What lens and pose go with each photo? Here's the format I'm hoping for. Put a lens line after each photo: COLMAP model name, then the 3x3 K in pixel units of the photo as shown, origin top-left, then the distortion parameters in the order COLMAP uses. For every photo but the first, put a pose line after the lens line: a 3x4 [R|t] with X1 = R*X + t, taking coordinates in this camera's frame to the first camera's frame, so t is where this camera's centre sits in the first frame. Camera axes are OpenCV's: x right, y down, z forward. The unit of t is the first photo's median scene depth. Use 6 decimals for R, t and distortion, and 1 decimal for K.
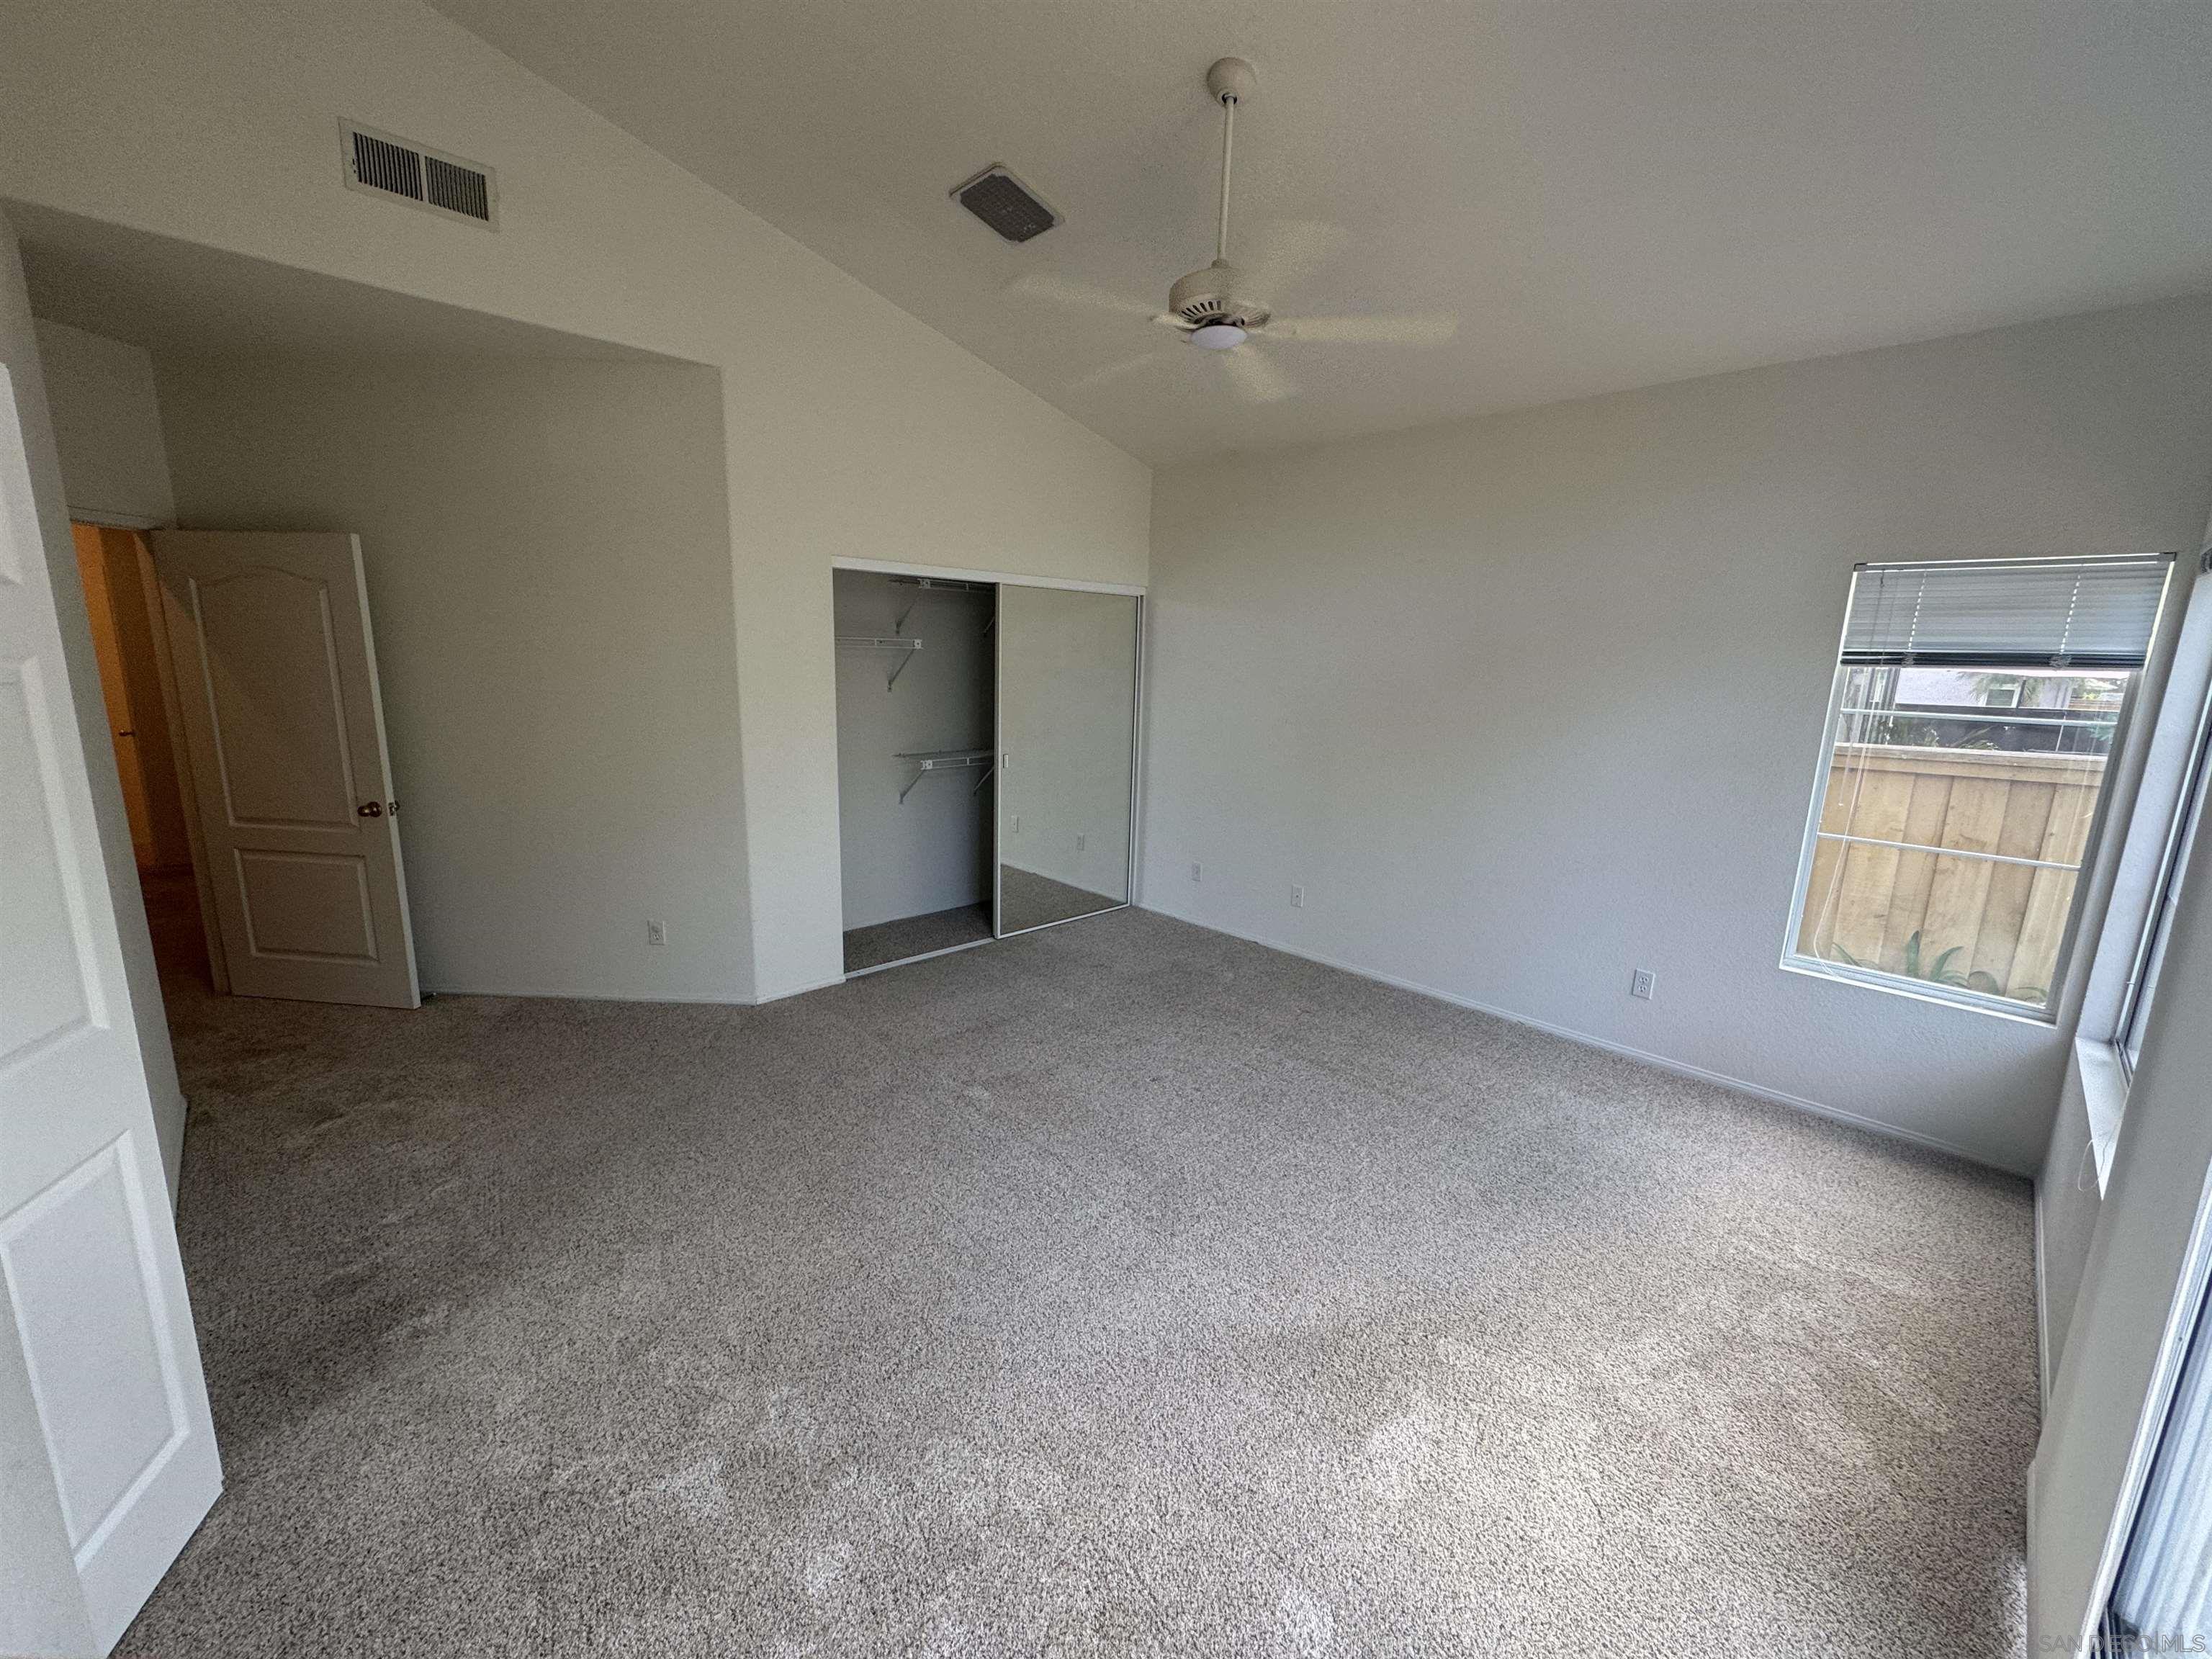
lens RADIAL K [[883.4, 0, 1106.0], [0, 883.4, 829.5], [0, 0, 1]] dist [-0.002776, -0.000299]
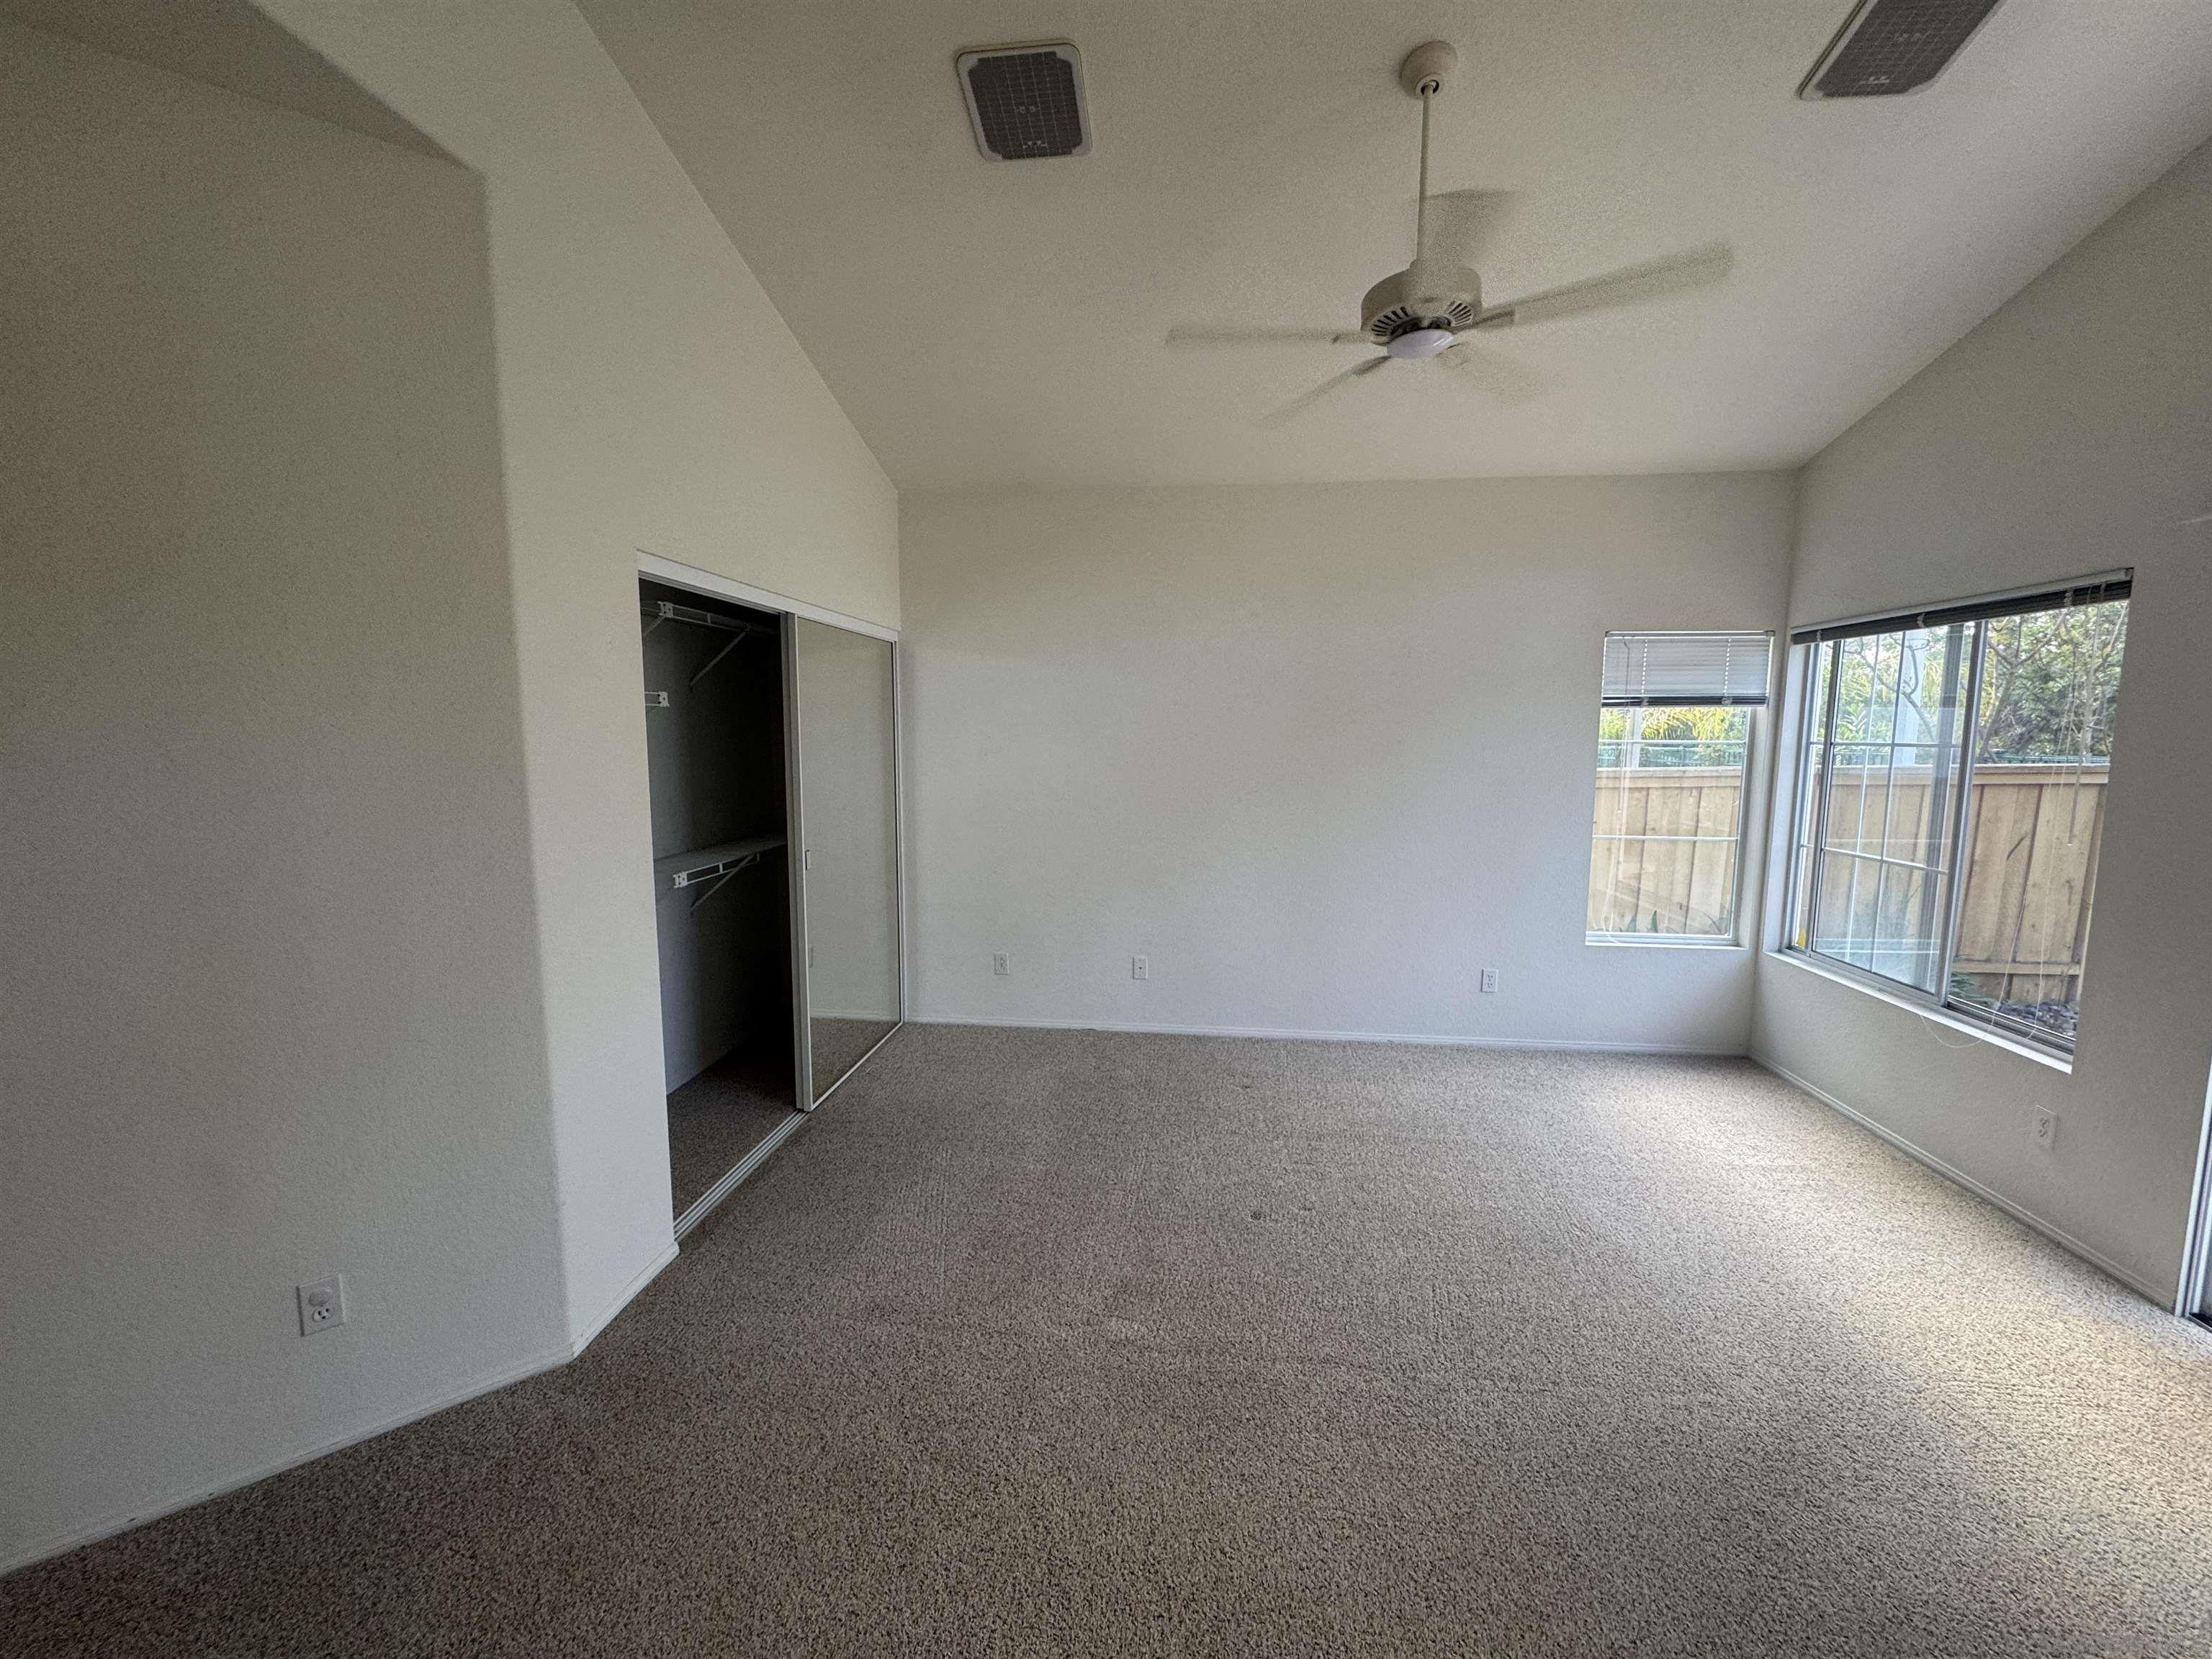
lens RADIAL K [[883.4, 0, 1106.0], [0, 883.4, 829.5], [0, 0, 1]] dist [-0.002776, -0.000299]
pose [[0.770882, -0.096365, 0.629647, -0.553145], [0.141884, 0.989633, -0.022249, -0.076056], [-0.620975, 0.106488, 0.776563, 0.427419]]
